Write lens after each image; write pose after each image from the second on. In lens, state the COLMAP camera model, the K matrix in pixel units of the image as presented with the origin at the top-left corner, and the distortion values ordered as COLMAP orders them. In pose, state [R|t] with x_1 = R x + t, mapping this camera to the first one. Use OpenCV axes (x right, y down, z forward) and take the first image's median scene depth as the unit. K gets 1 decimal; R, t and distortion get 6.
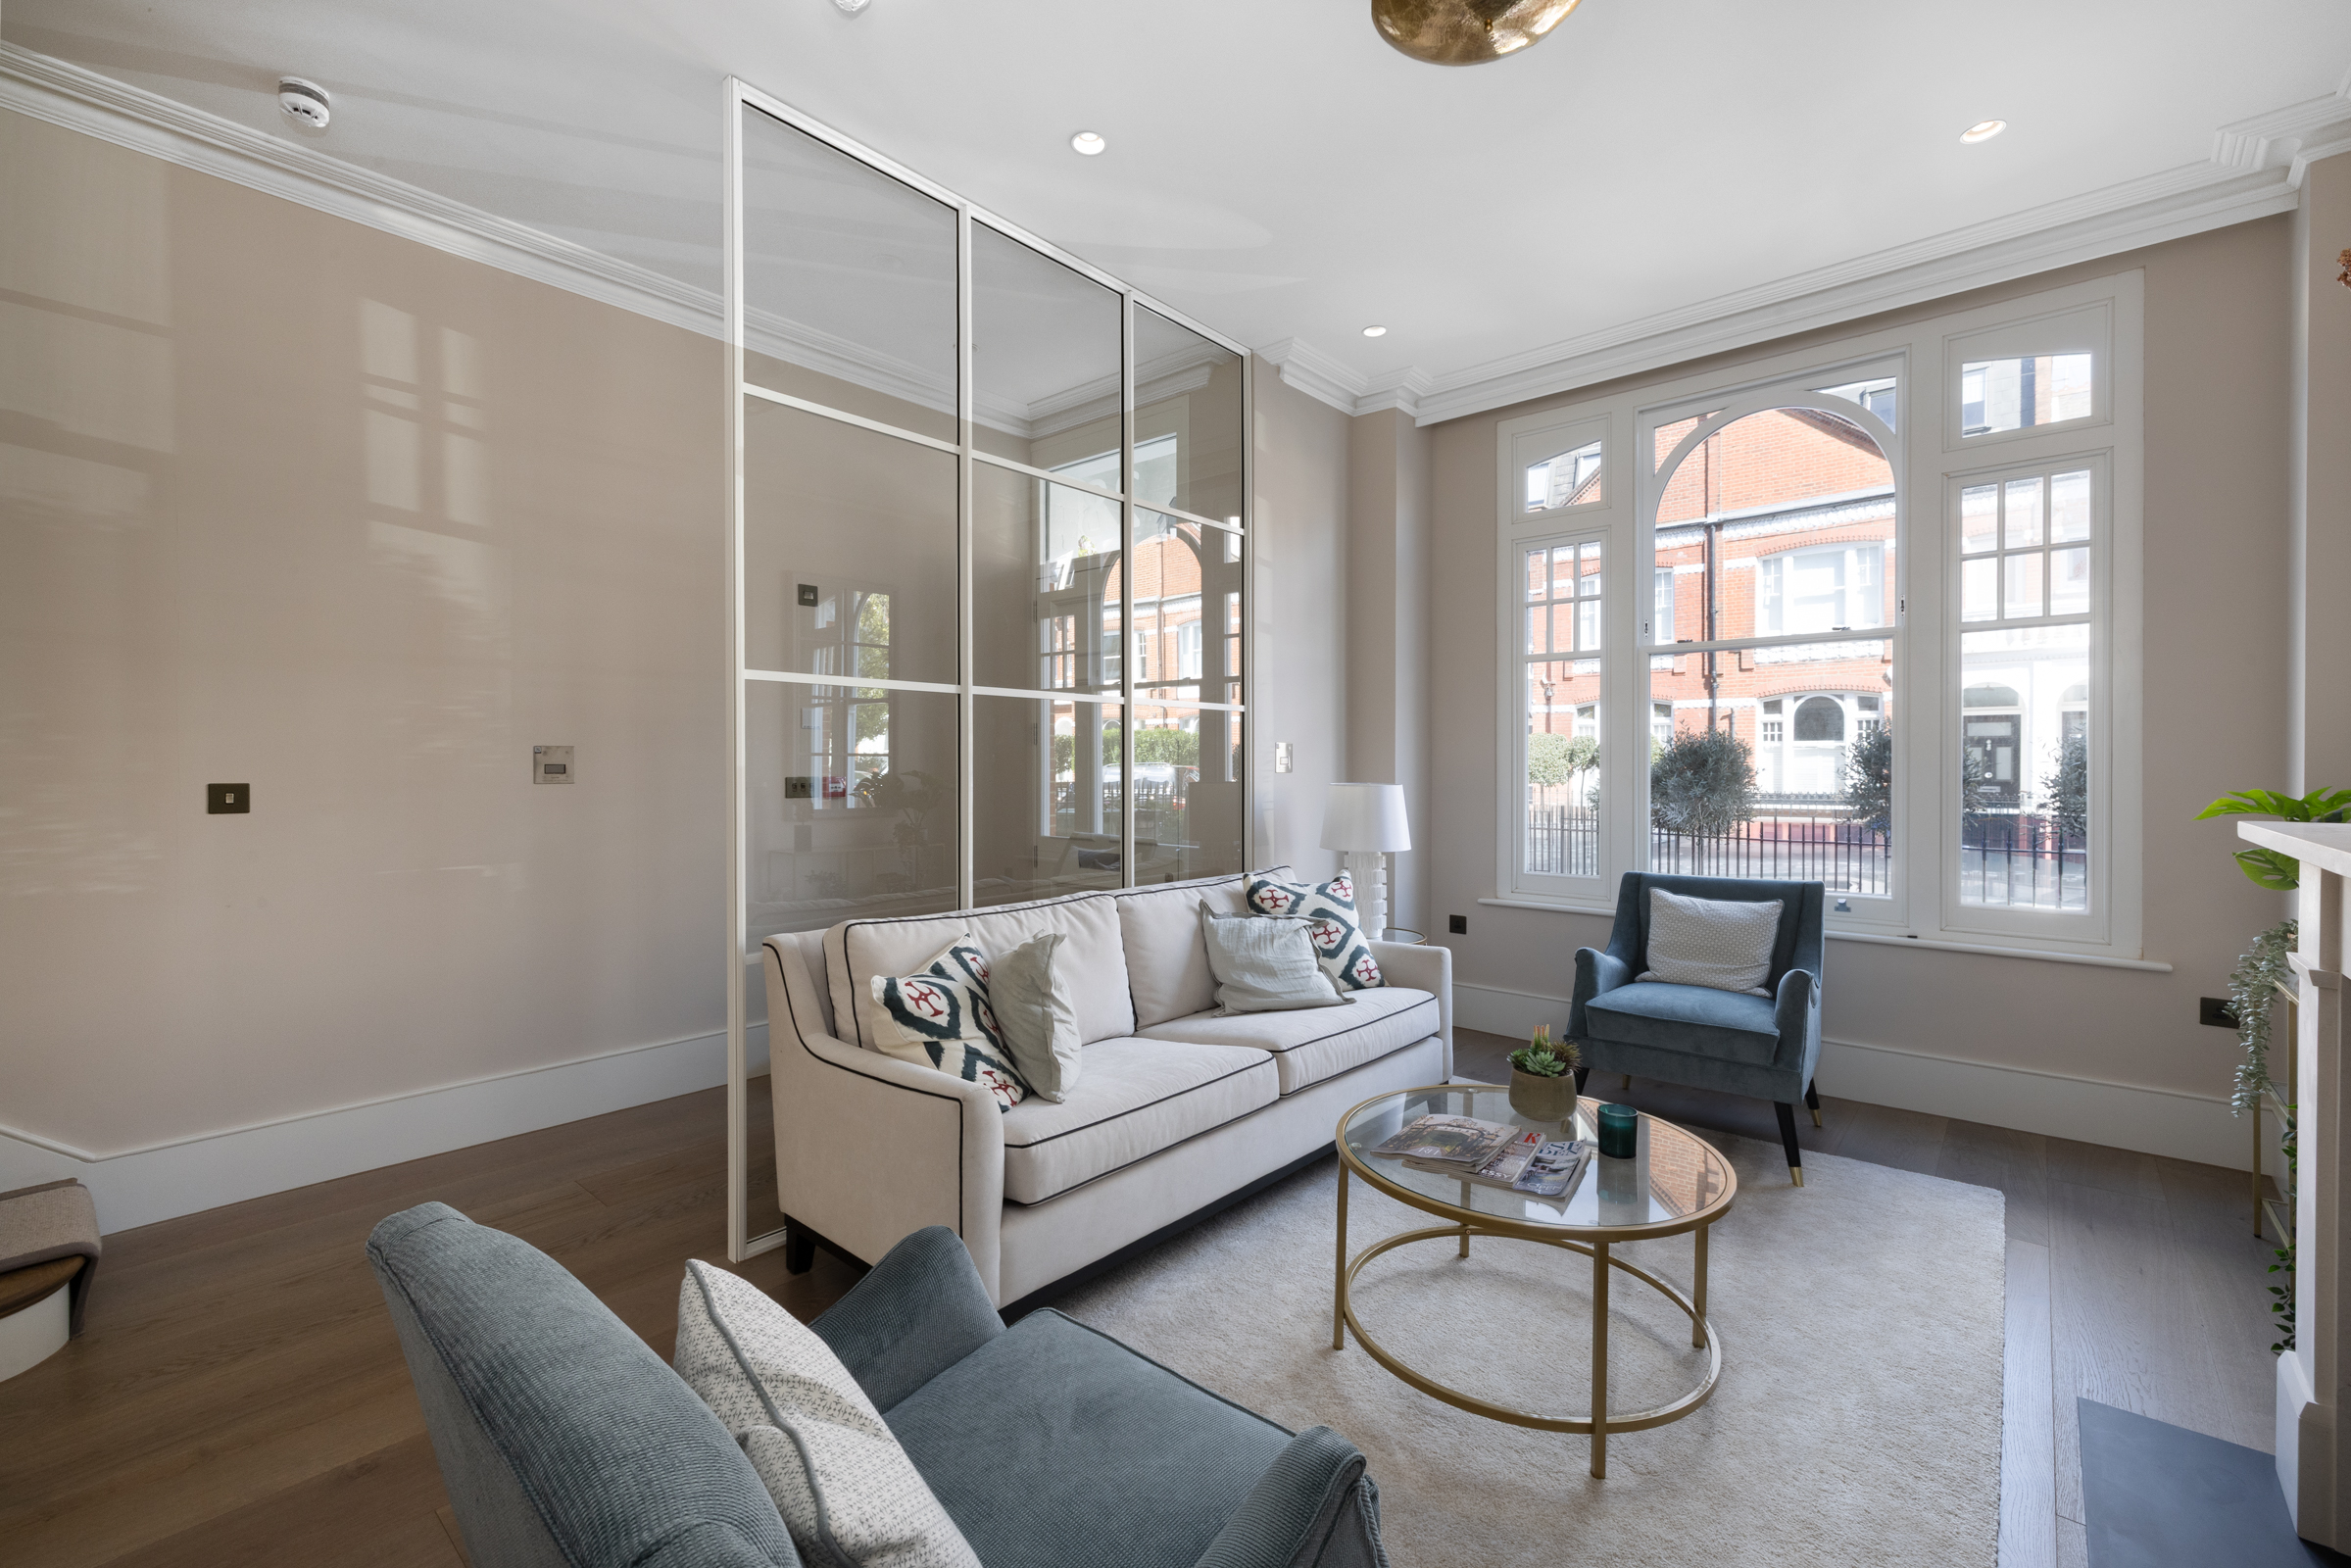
lens RADIAL K [[1000.1, 0, 1175.8], [0, 1000.1, 777.1], [0, 0, 1]] dist [-0.001695, -0.000210]
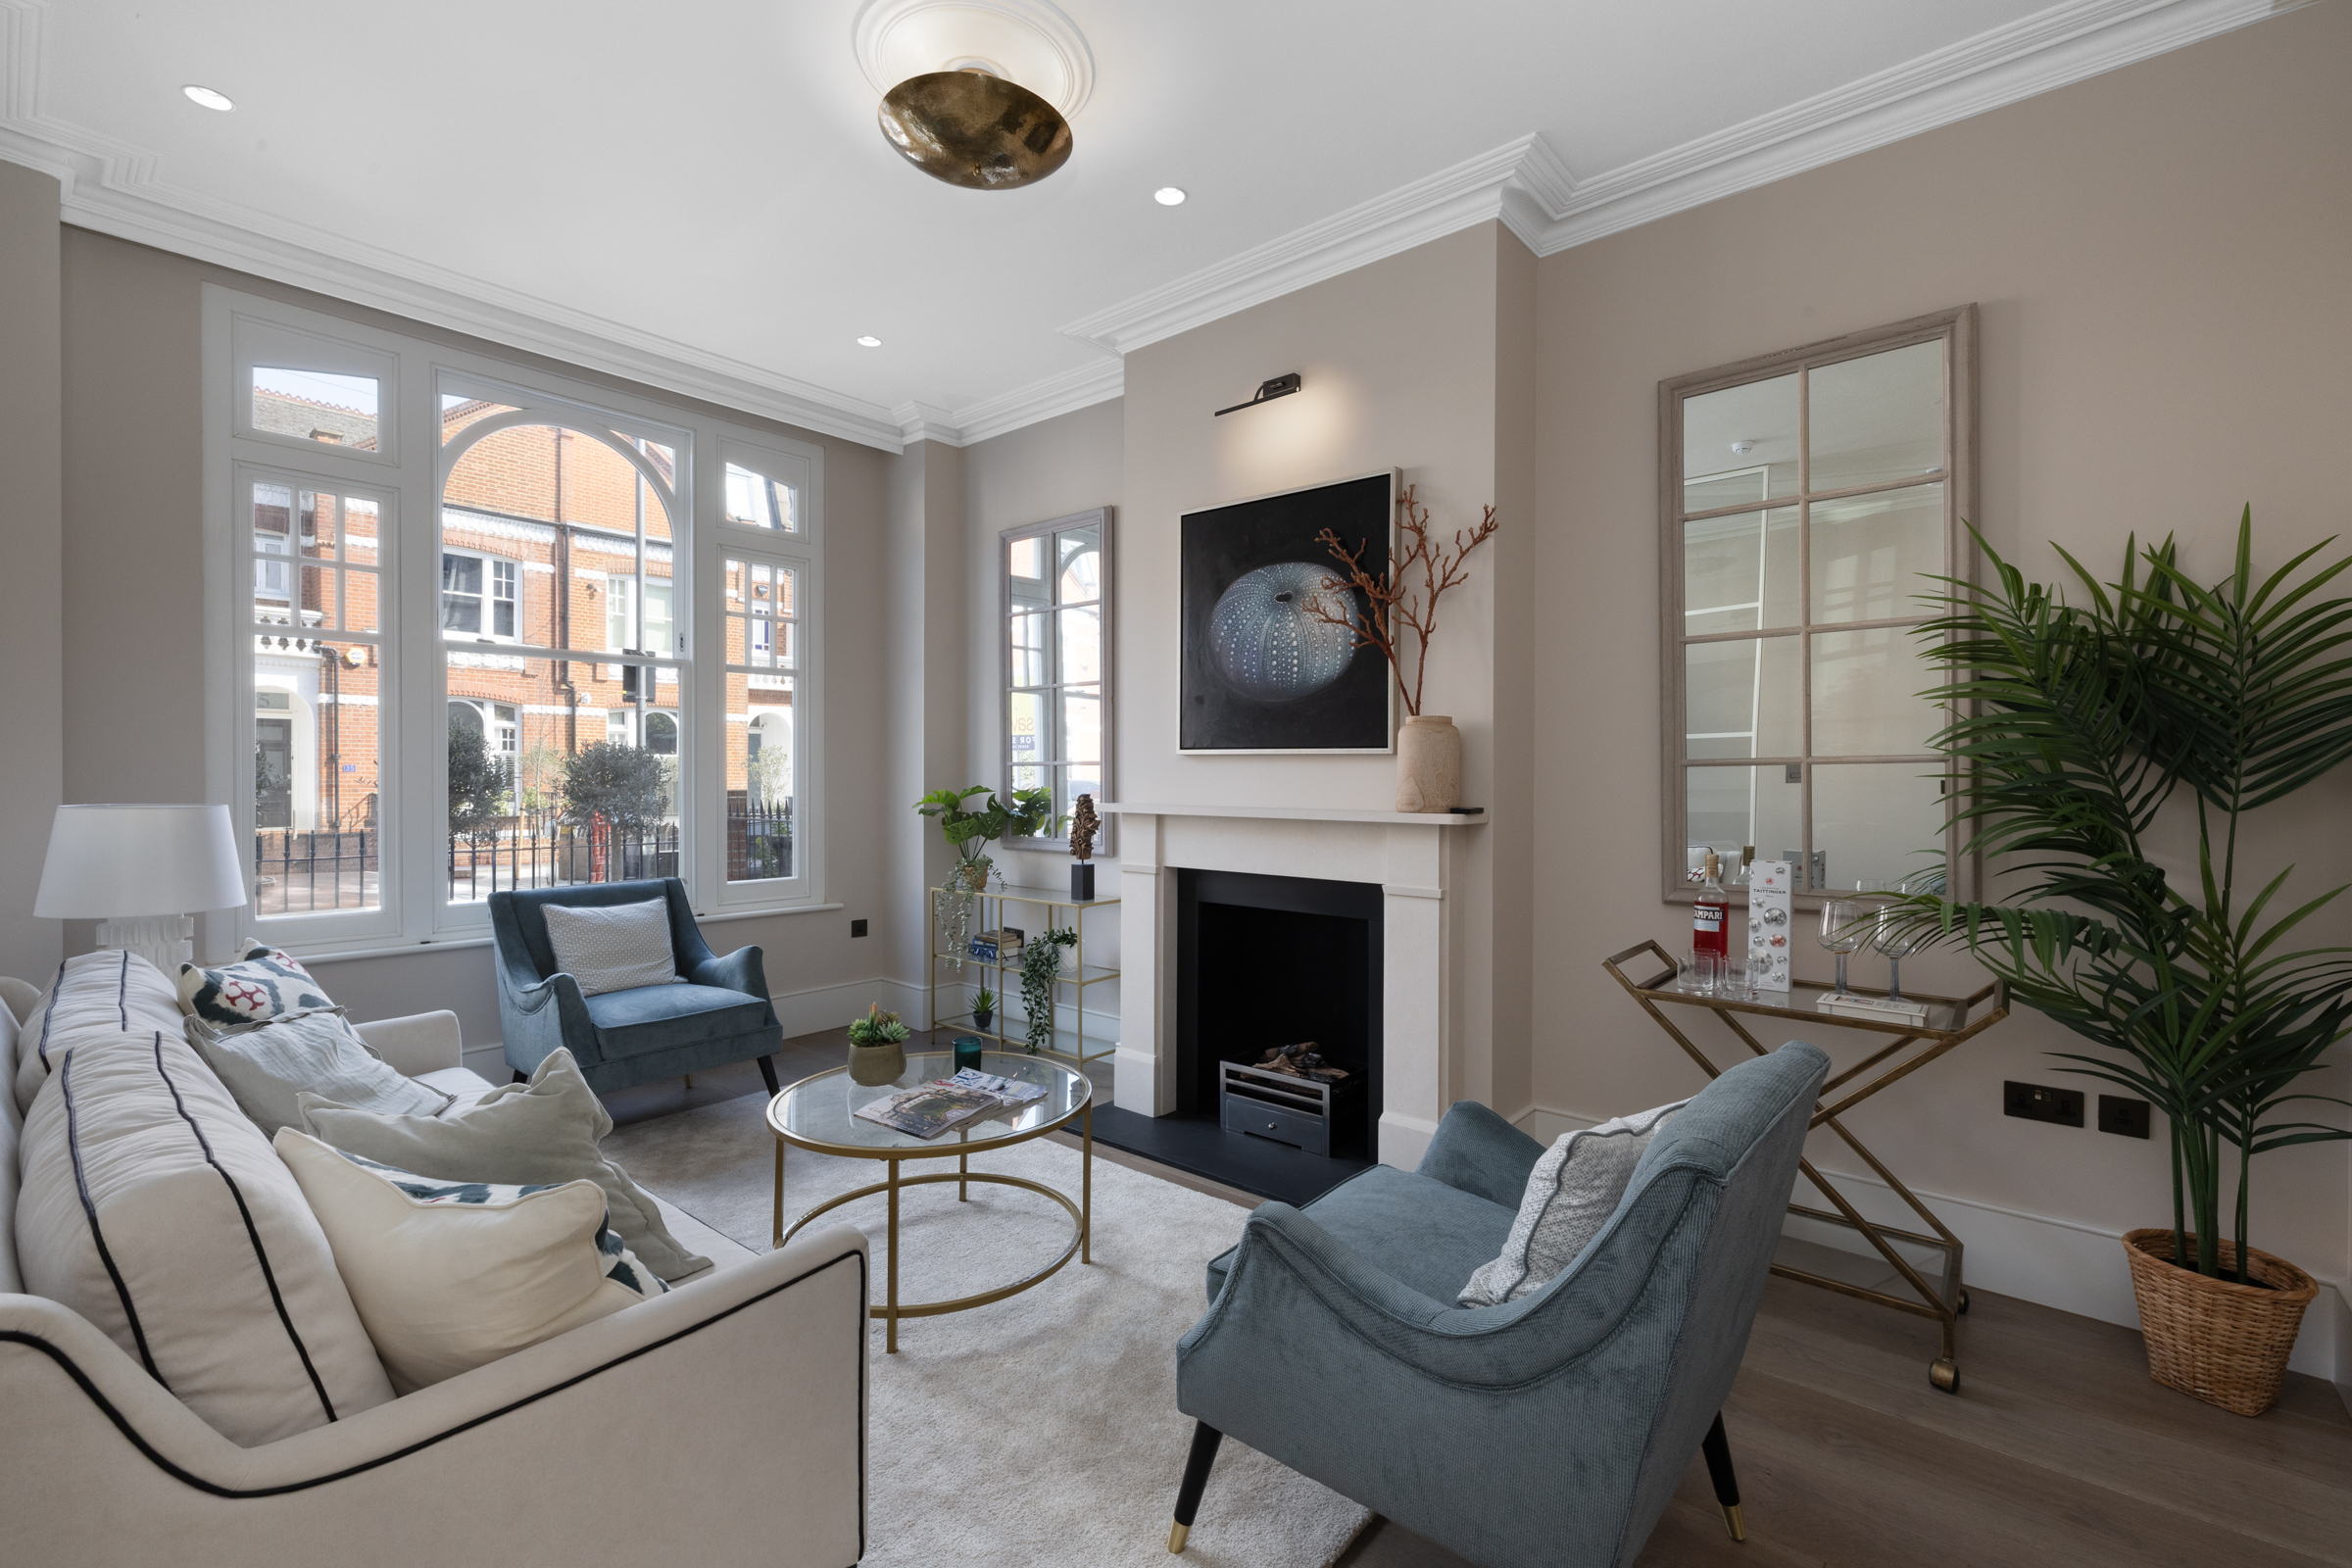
lens RADIAL K [[1000.5, 0, 1177.1], [0, 1000.5, 781.5], [0, 0, 1]] dist [-0.001695, -0.000210]
pose [[-0.004972, -0.005796, 0.999971, -0.463819], [0.006201, 0.999964, 0.005827, -0.005065], [-0.999968, 0.006230, -0.004936, 0.394105]]
